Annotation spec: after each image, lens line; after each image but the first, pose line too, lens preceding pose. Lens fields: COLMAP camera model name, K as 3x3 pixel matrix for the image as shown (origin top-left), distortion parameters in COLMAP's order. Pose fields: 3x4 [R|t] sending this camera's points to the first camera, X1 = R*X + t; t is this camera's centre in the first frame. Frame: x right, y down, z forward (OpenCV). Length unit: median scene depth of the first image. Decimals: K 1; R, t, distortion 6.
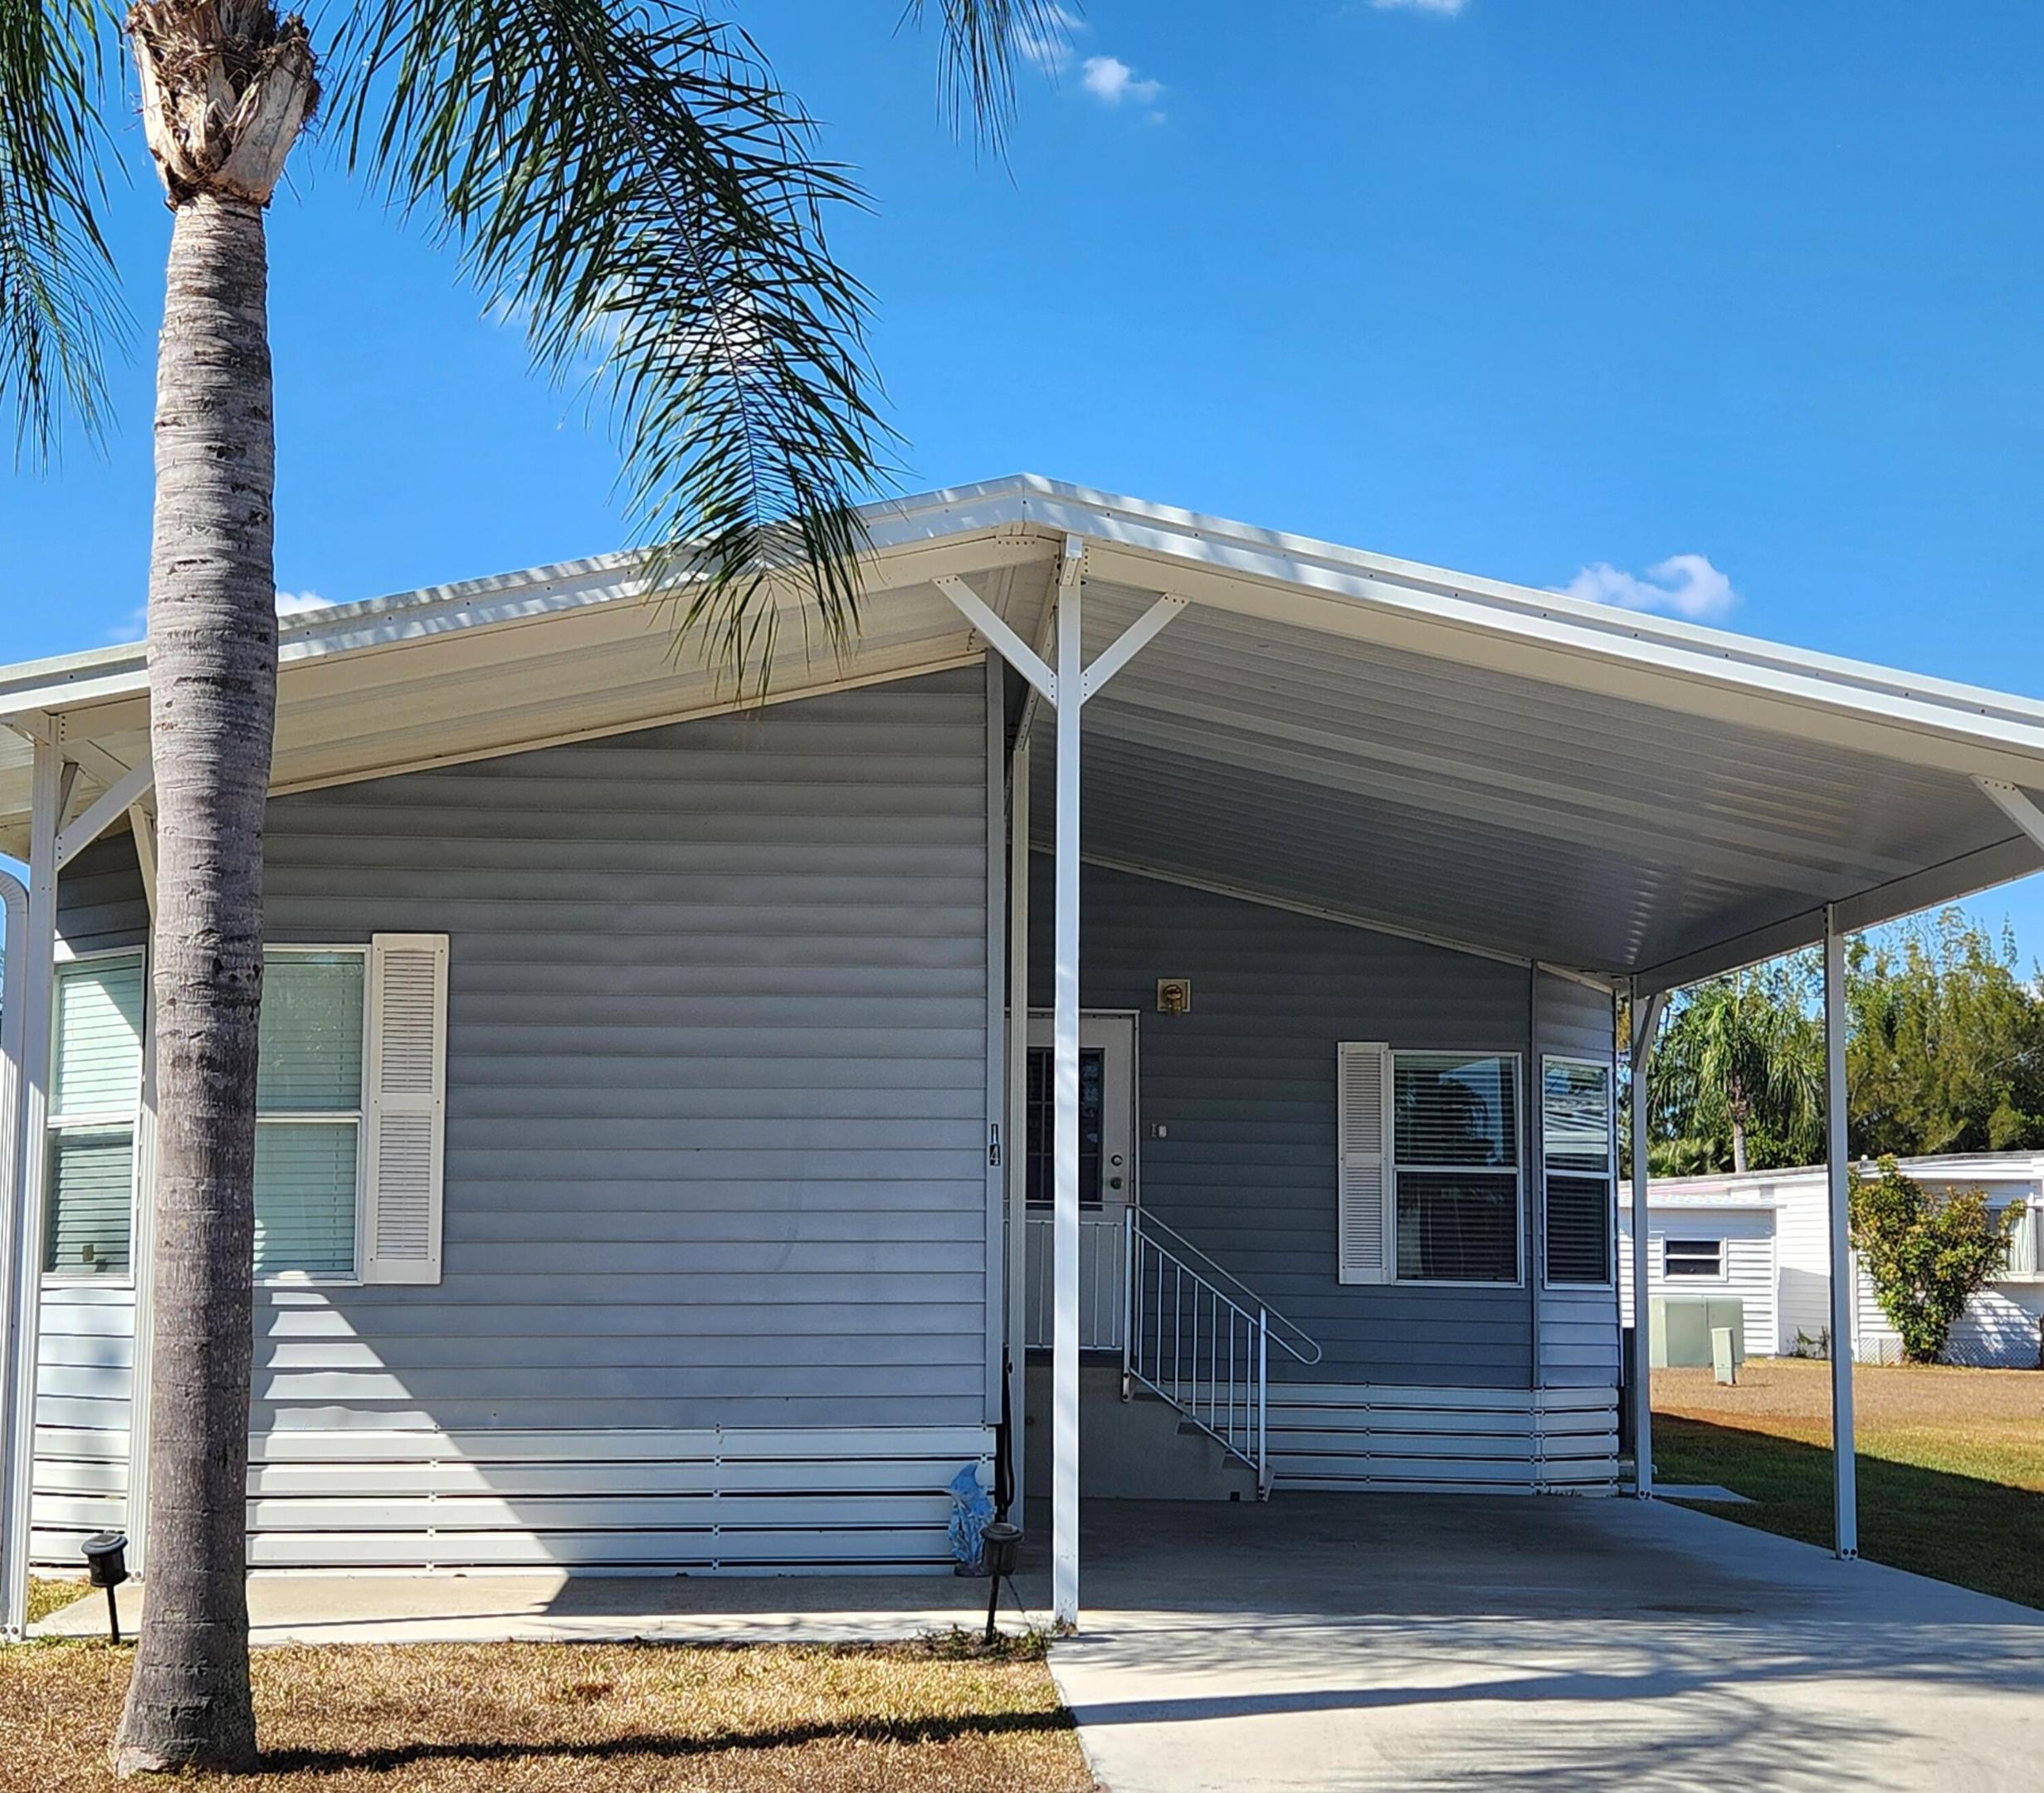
lens RADIAL K [[3092.0, 0, 1067.6], [0, 3092.0, 993.4], [0, 0, 1]] dist [0.104055, -0.138180]
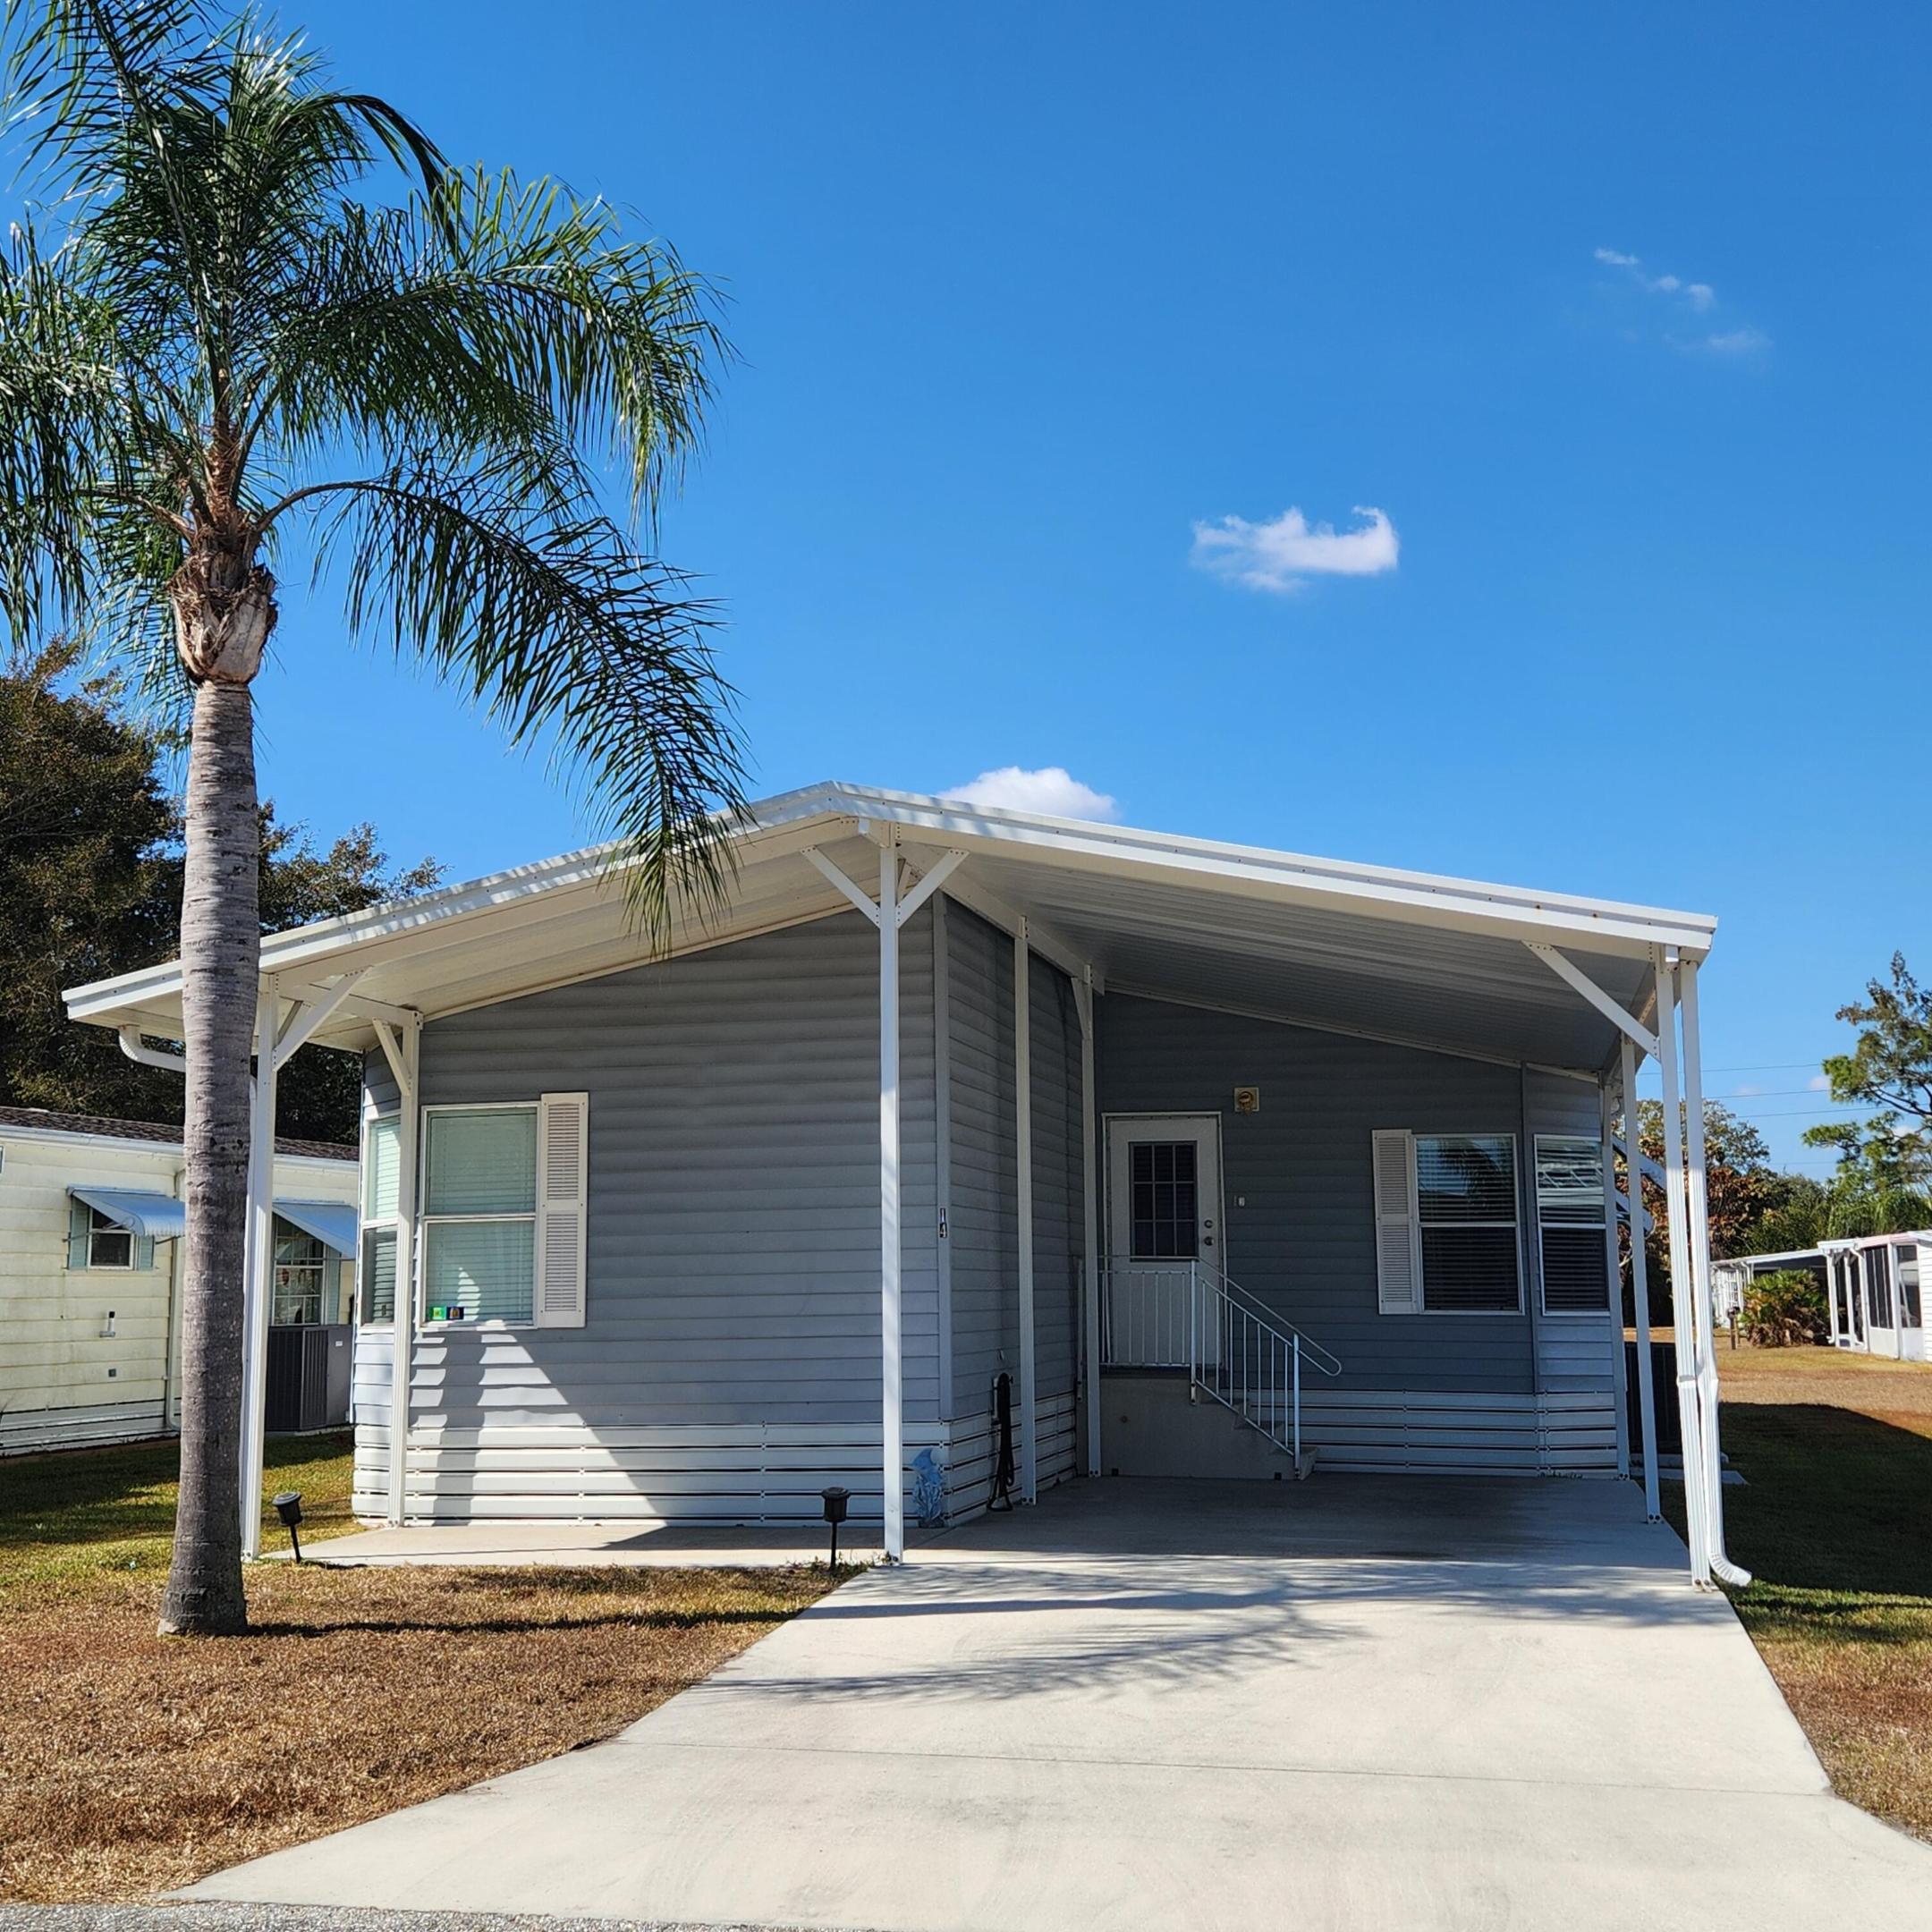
lens RADIAL K [[2501.8, 0, 977.8], [0, 2501.8, 935.1], [0, 0, 1]] dist [0.094428, -0.071842]
pose [[0.961344, -0.057262, -0.269328, 0.312209], [0.042053, 0.997195, -0.061911, -0.011758], [0.272118, 0.048191, 0.961056, -0.119695]]
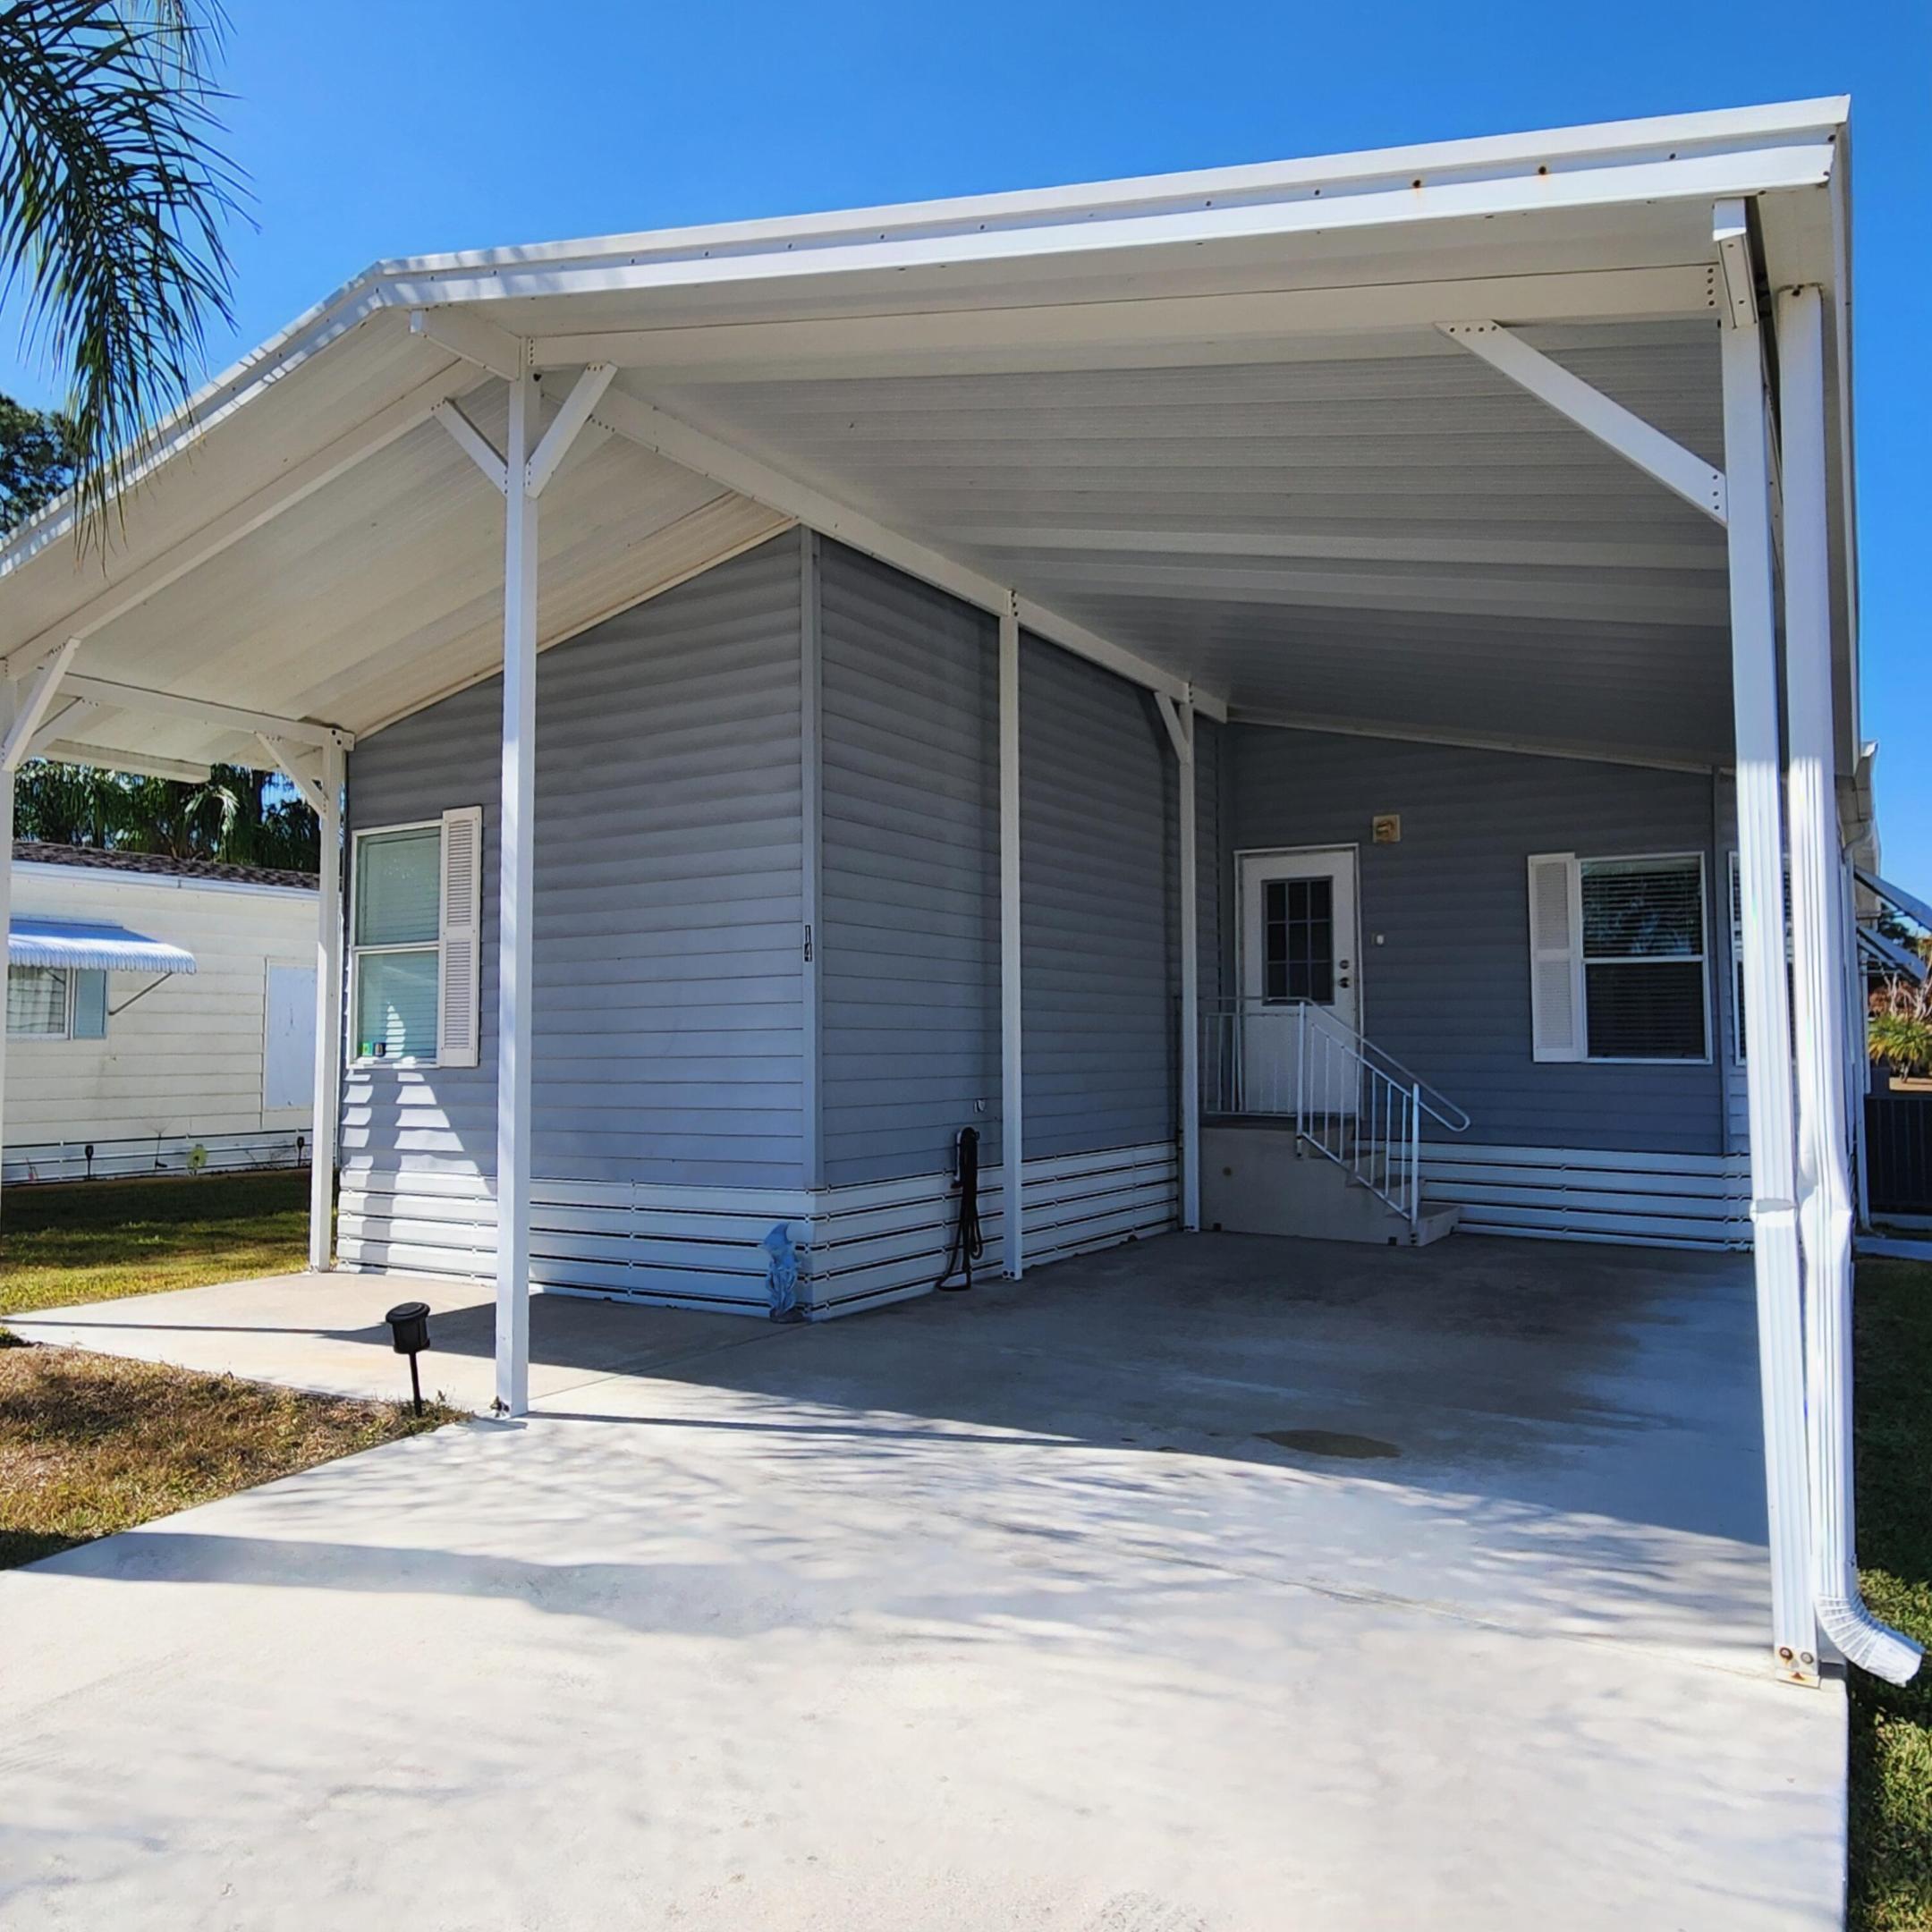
lens RADIAL K [[1525.1, 0, 953.2], [0, 1525.1, 960.2], [0, 0, 1]] dist [0.004787, 0.001727]
pose [[0.817710, -0.043974, -0.573948, 0.340047], [0.059151, 0.998219, 0.007793, 0.053889], [0.572583, -0.040322, 0.818855, 0.570898]]
